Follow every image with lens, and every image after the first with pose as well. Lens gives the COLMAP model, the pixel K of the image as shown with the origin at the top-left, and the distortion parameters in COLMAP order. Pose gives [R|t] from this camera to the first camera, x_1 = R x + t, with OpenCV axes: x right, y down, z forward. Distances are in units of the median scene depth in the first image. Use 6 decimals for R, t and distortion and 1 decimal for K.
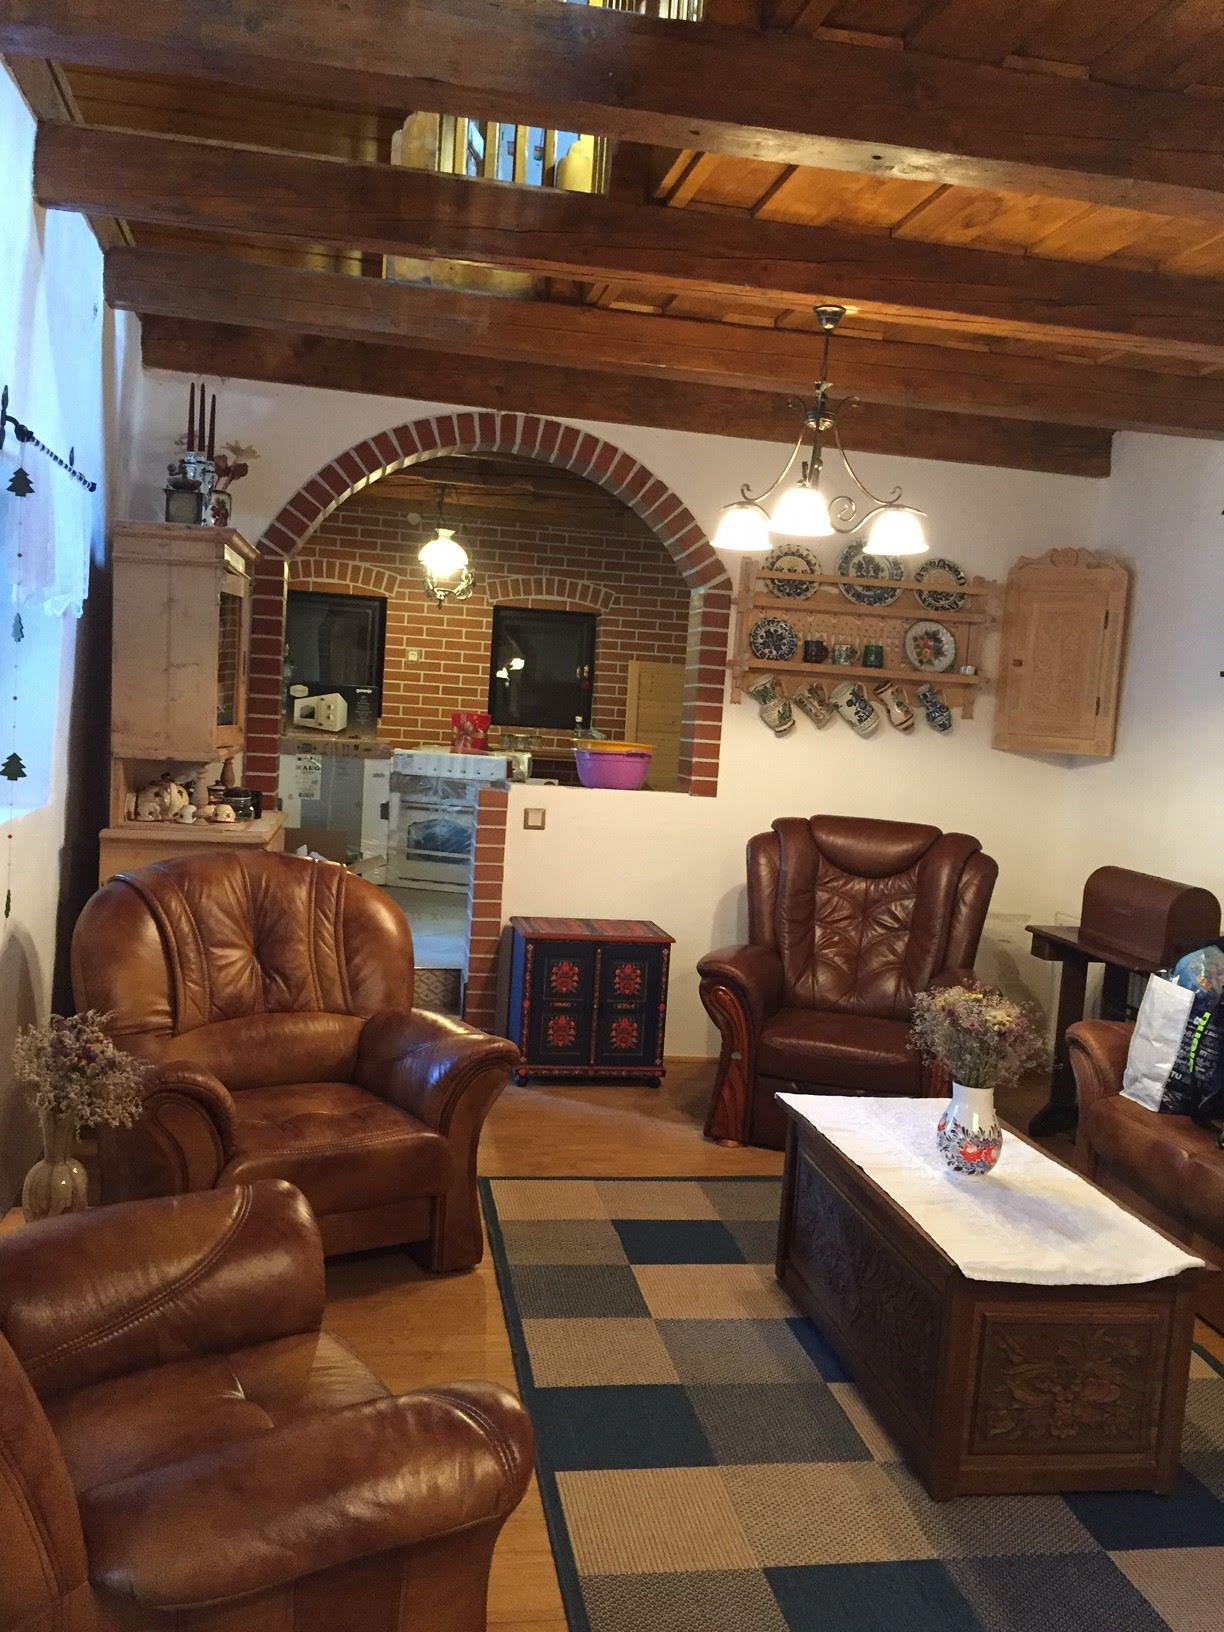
lens RADIAL K [[1395.1, 0, 613.0], [0, 1395.1, 814.3], [0, 0, 1]] dist [-0.003647, -0.007757]
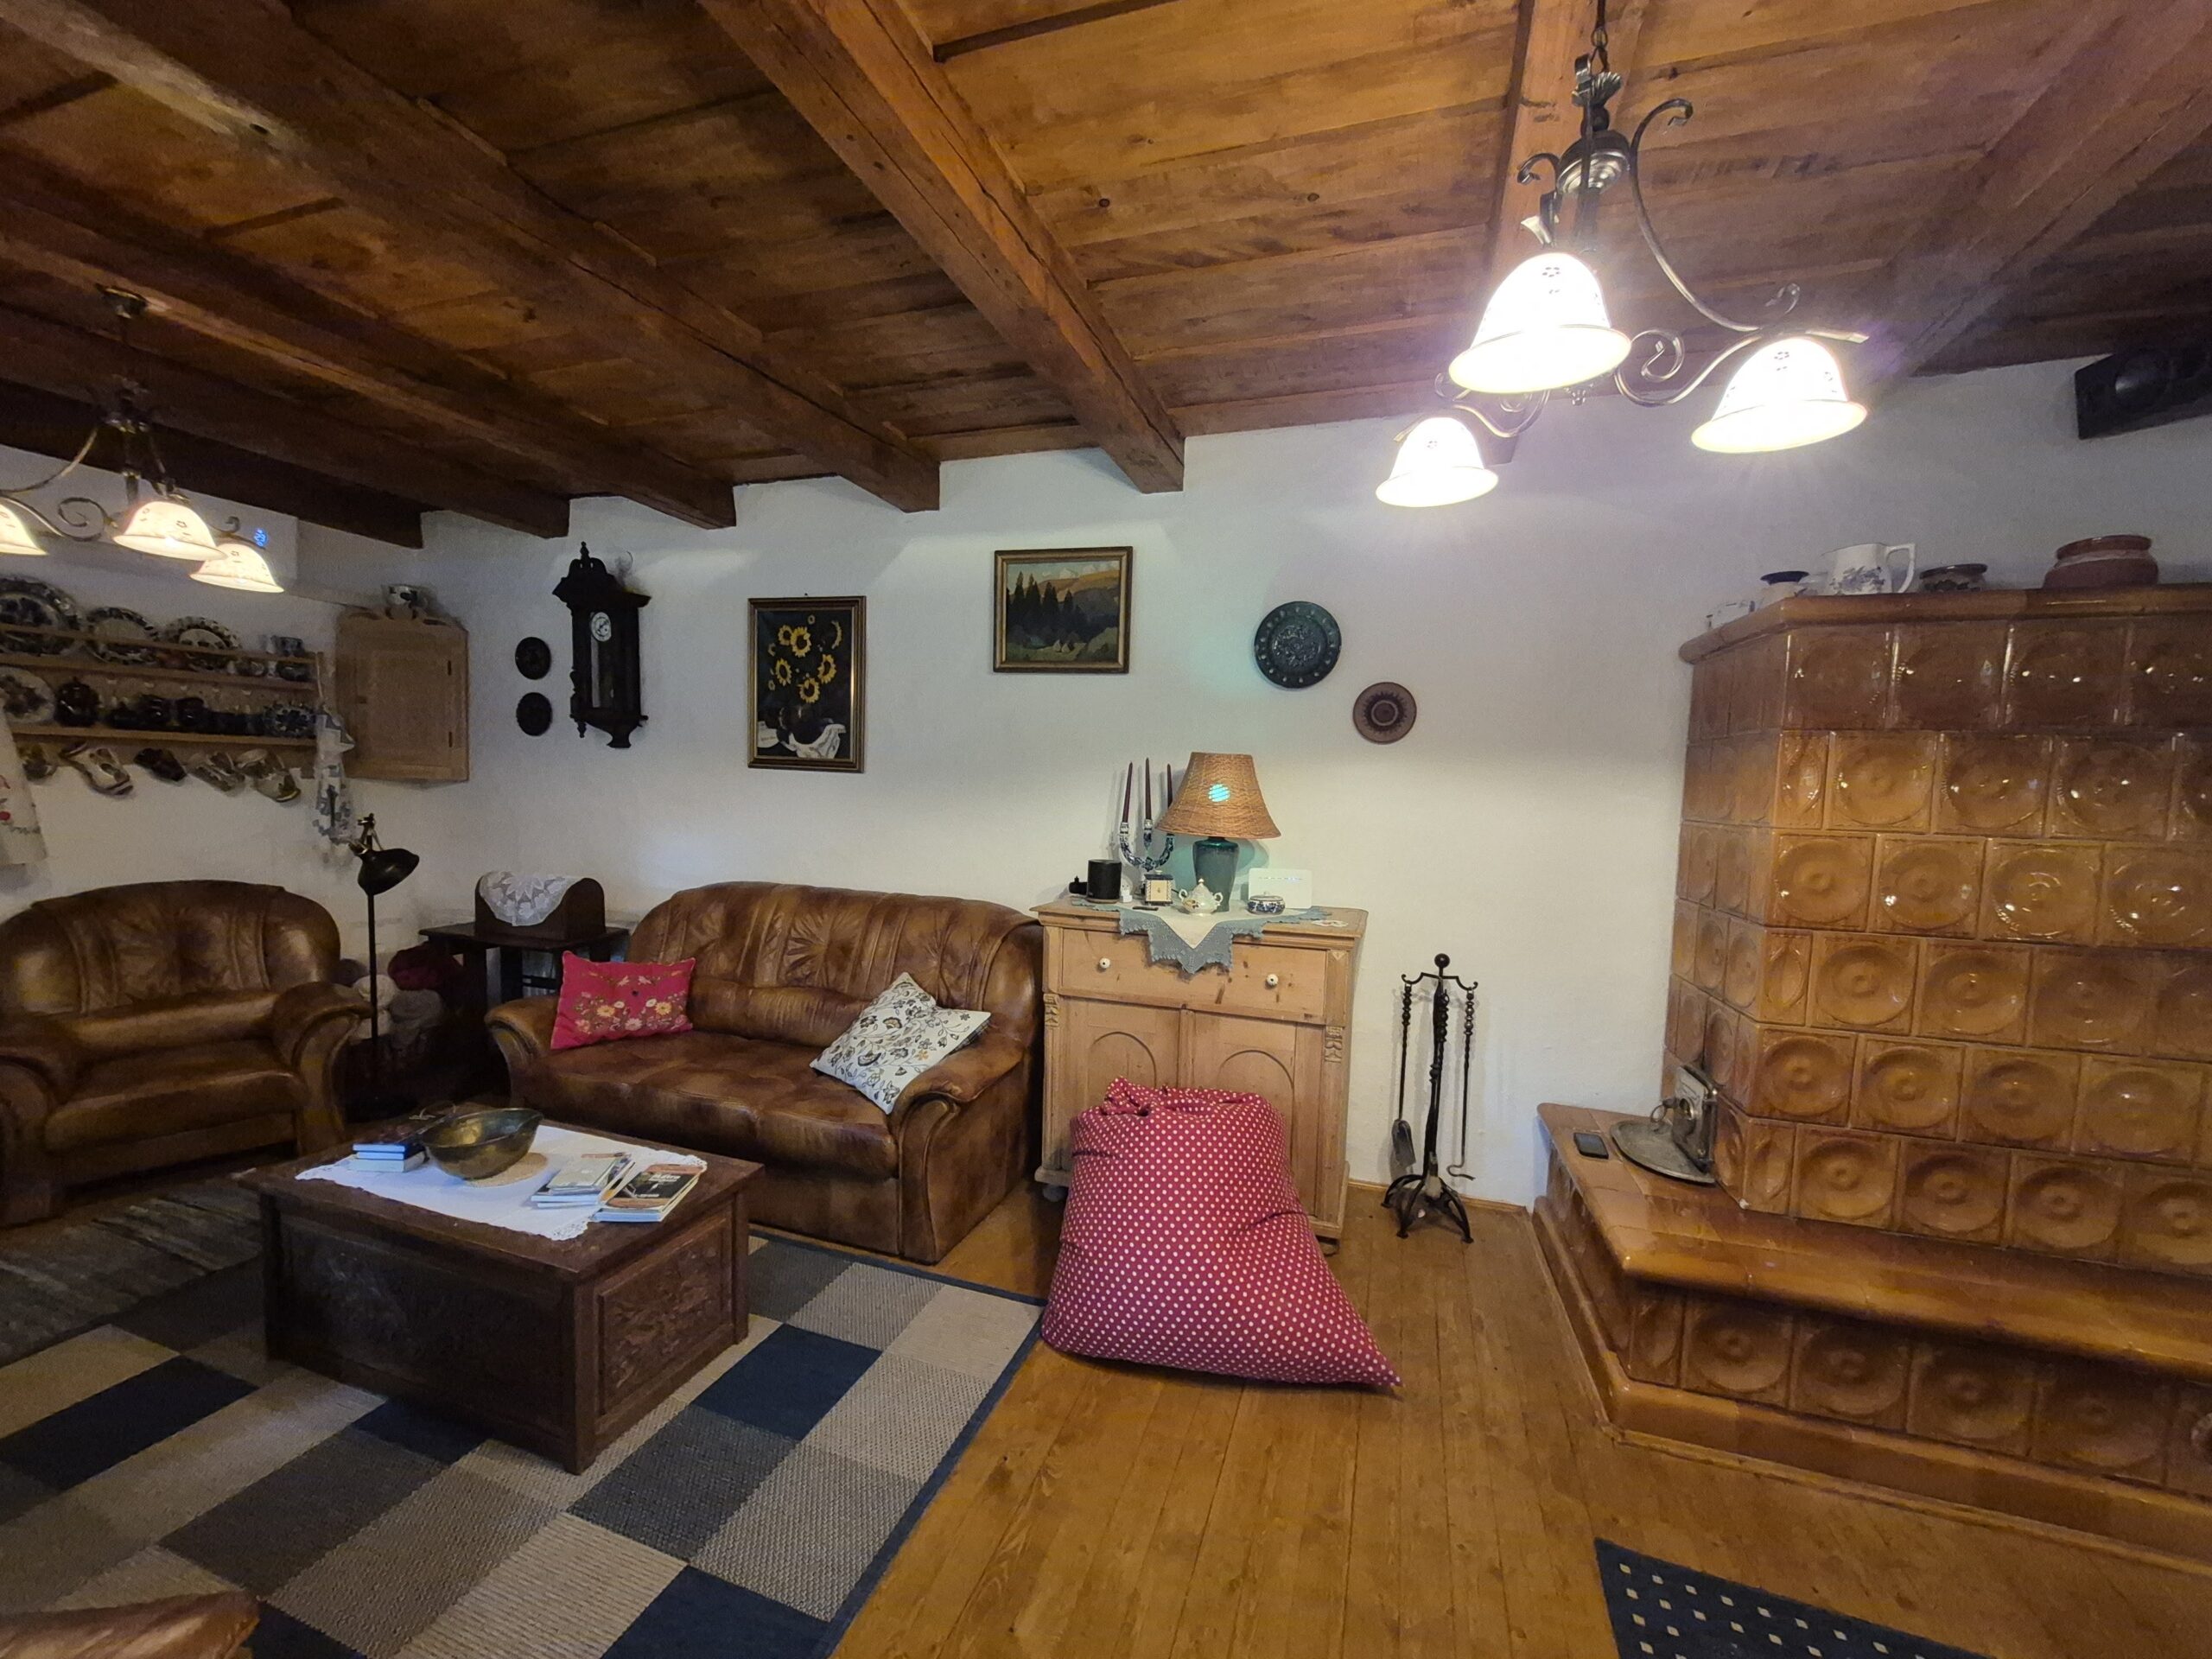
lens RADIAL K [[868.1, 0, 1108.0], [0, 868.1, 843.4], [0, 0, 1]] dist [0.004044, -0.002000]
pose [[0.488171, -0.108675, 0.865955, -0.052430], [0.069569, 0.993905, 0.085514, -0.015931], [-0.869971, 0.018499, 0.492756, 0.171662]]
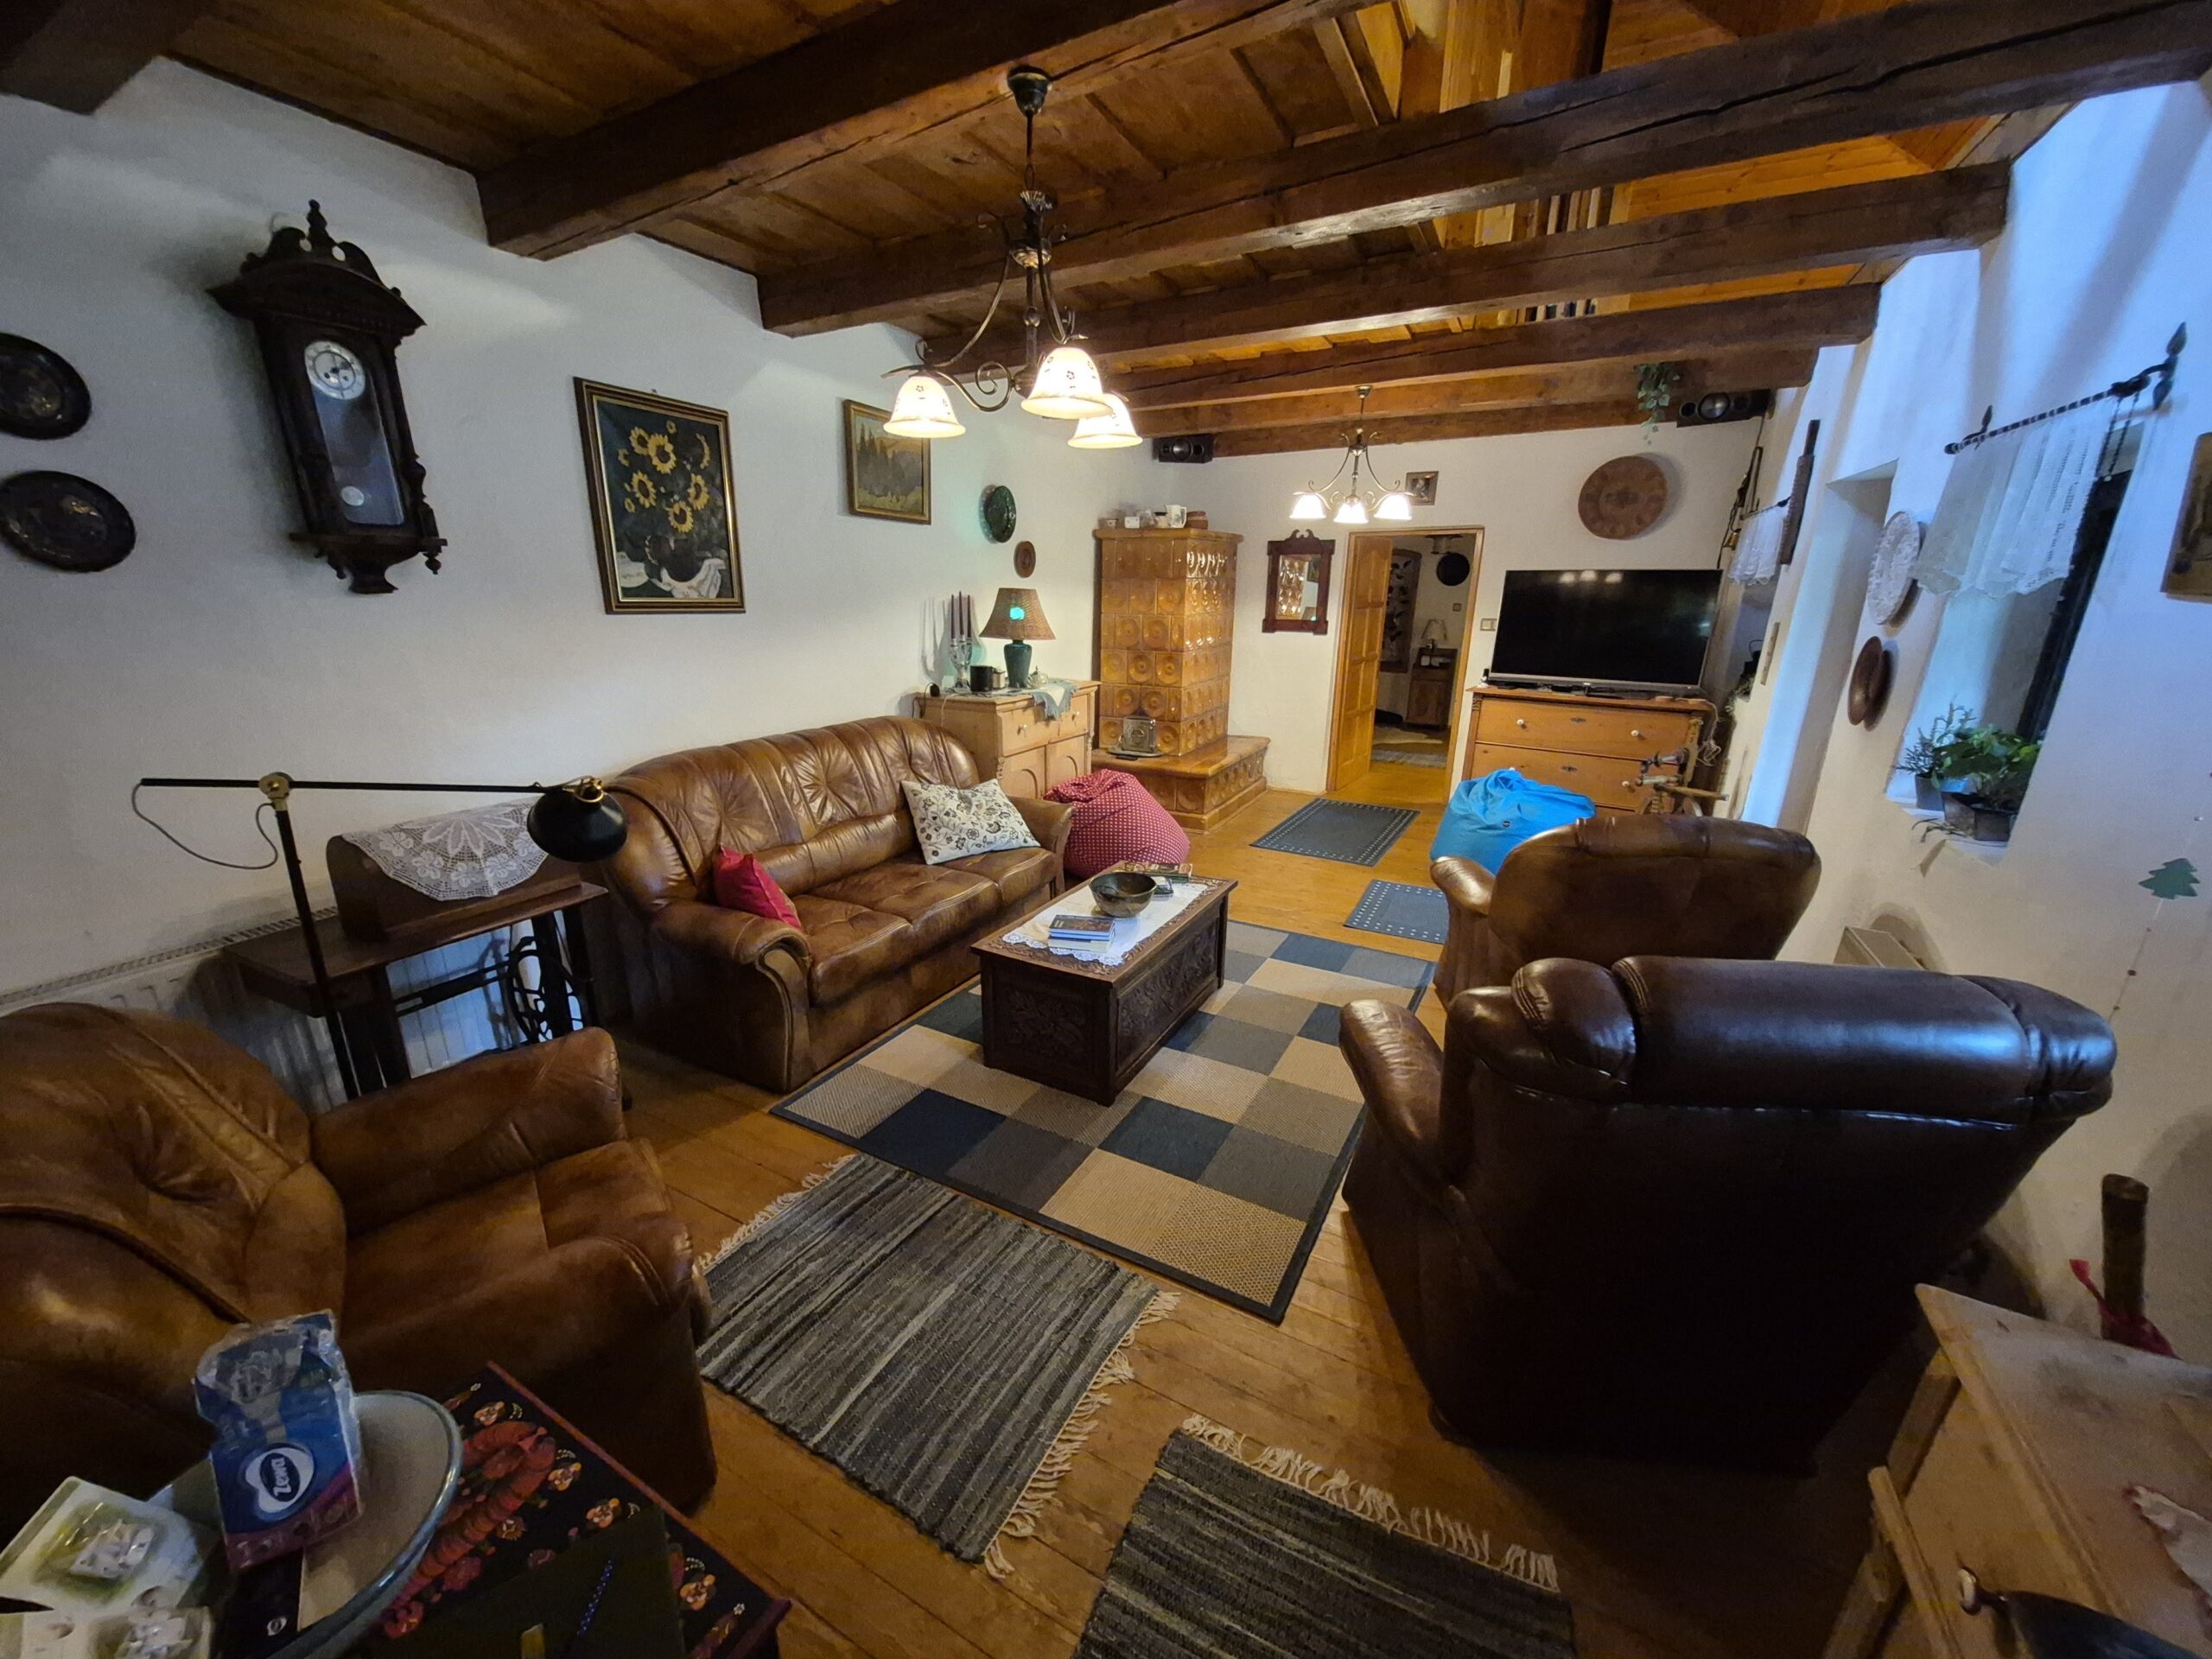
lens RADIAL K [[868.1, 0, 1108.5], [0, 868.1, 836.1], [0, 0, 1]] dist [0.004044, -0.002000]
pose [[-0.788405, -0.204770, 0.580075, -0.203618], [0.022491, 0.932746, 0.359833, -0.122766], [-0.614745, 0.296741, -0.730776, 1.295692]]
